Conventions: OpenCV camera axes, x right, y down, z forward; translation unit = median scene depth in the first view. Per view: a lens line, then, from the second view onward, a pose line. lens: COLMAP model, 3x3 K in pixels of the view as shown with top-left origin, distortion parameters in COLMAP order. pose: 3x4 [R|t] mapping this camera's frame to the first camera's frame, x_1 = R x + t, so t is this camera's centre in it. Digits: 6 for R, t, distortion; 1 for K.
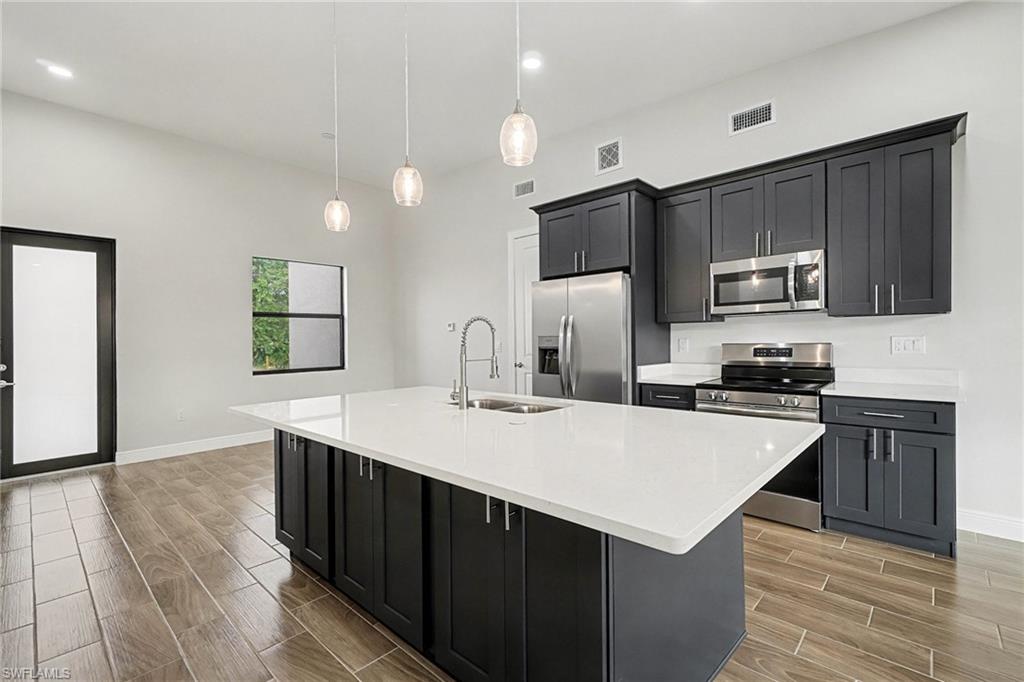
lens RADIAL K [[457.2, 0, 507.6], [0, 457.2, 342.1], [0, 0, 1]] dist [-0.003119, -0.000417]
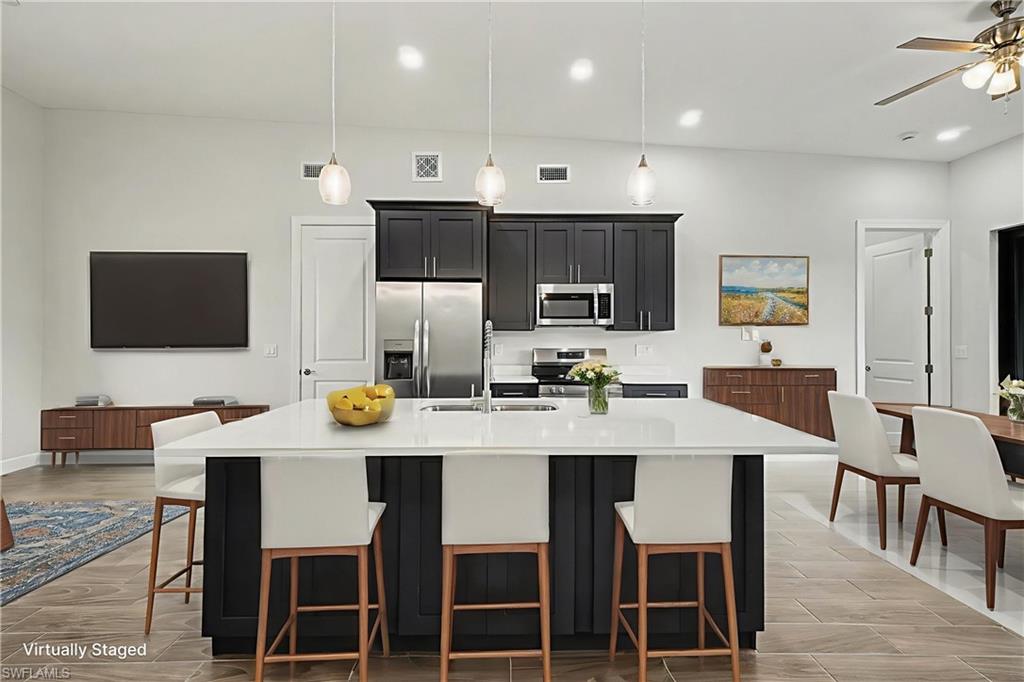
lens RADIAL K [[471.7, 0, 503.4], [0, 471.7, 339.7], [0, 0, 1]] dist [-0.000762, 0.000076]
pose [[0.712026, 0.018131, 0.701919, -0.520939], [-0.008517, 0.999816, -0.017186, 0.002238], [-0.702102, 0.006259, 0.712049, 0.159200]]
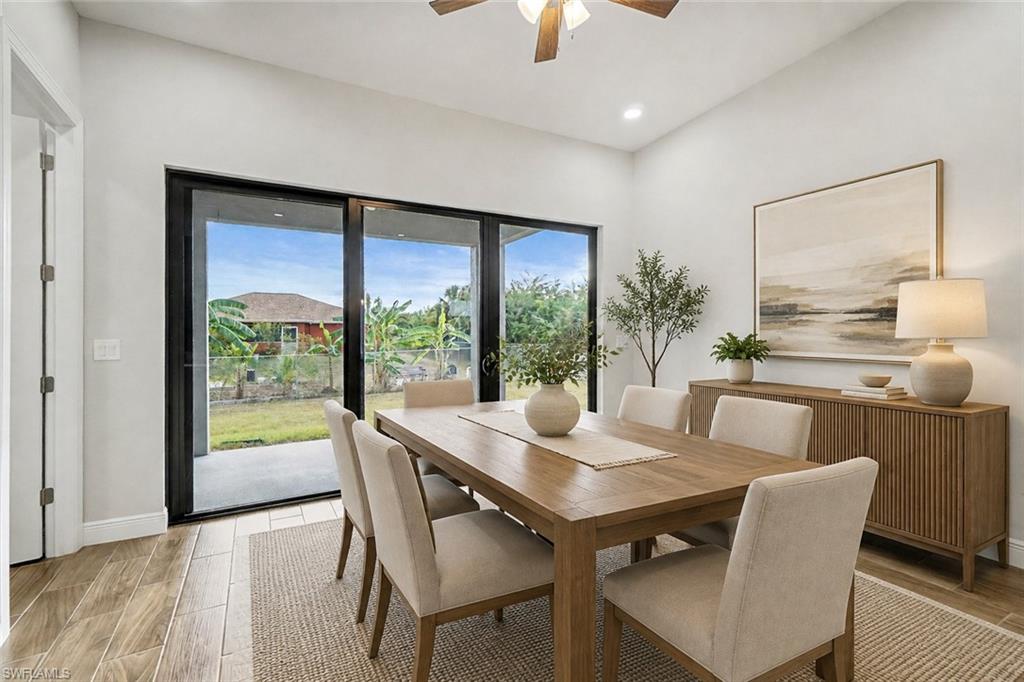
lens RADIAL K [[456.3, 0, 506.1], [0, 456.3, 339.3], [0, 0, 1]] dist [-0.001928, -0.000444]
pose [[-0.952767, 0.018875, 0.303116, 0.505239], [0.020950, 0.999774, 0.003594, -0.002725], [-0.302980, 0.009775, -0.952947, 0.747235]]
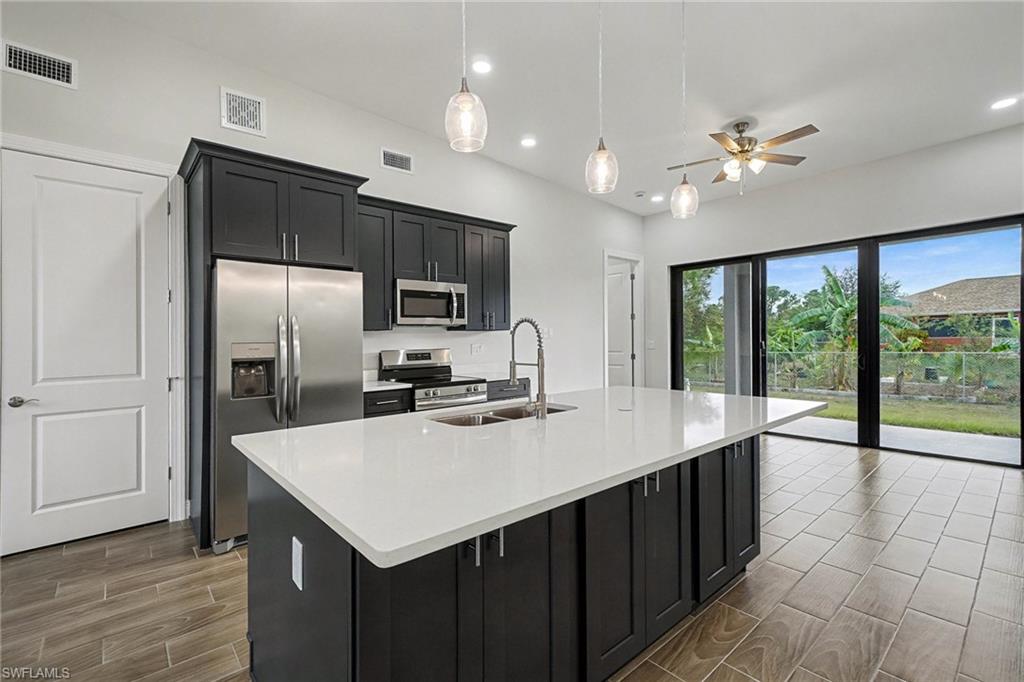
lens RADIAL K [[456.3, 0, 506.1], [0, 456.3, 339.3], [0, 0, 1]] dist [-0.001928, -0.000444]
pose [[0.098937, 0.015190, 0.994978, -0.650382], [0.019451, 0.999663, -0.017195, 0.001137], [-0.994904, 0.021055, 0.098608, 0.636991]]
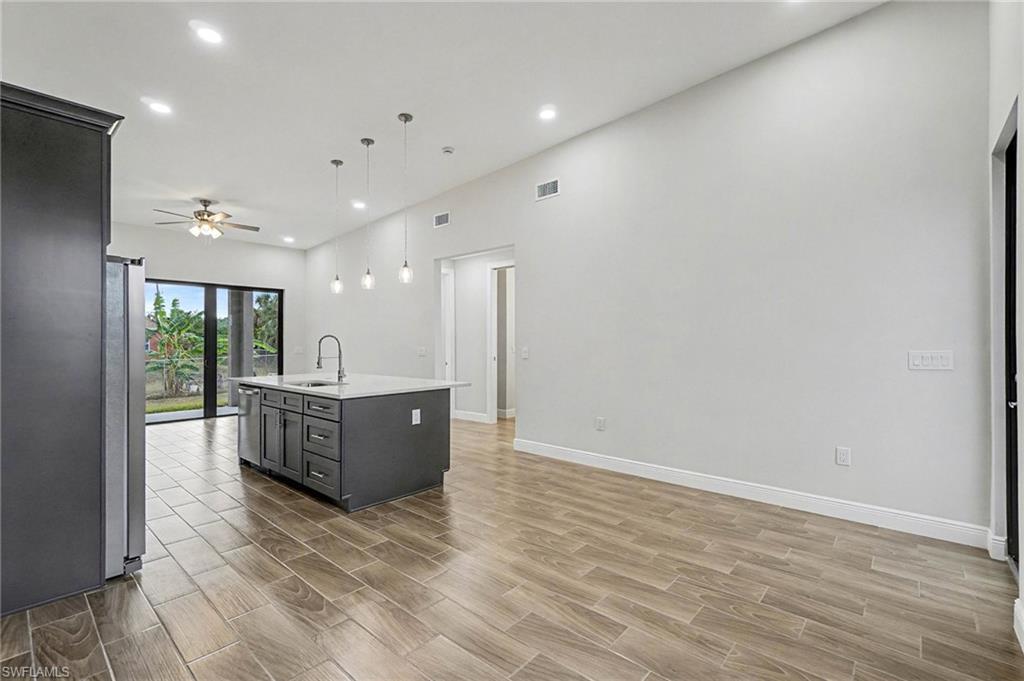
lens RADIAL K [[457.2, 0, 507.6], [0, 457.2, 341.6], [0, 0, 1]] dist [-0.003119, -0.000417]
pose [[-0.999248, 0.016016, -0.035323, -0.494292], [0.016054, 0.999871, -0.000767, -0.010328], [0.035306, -0.001334, -0.999376, 1.951071]]
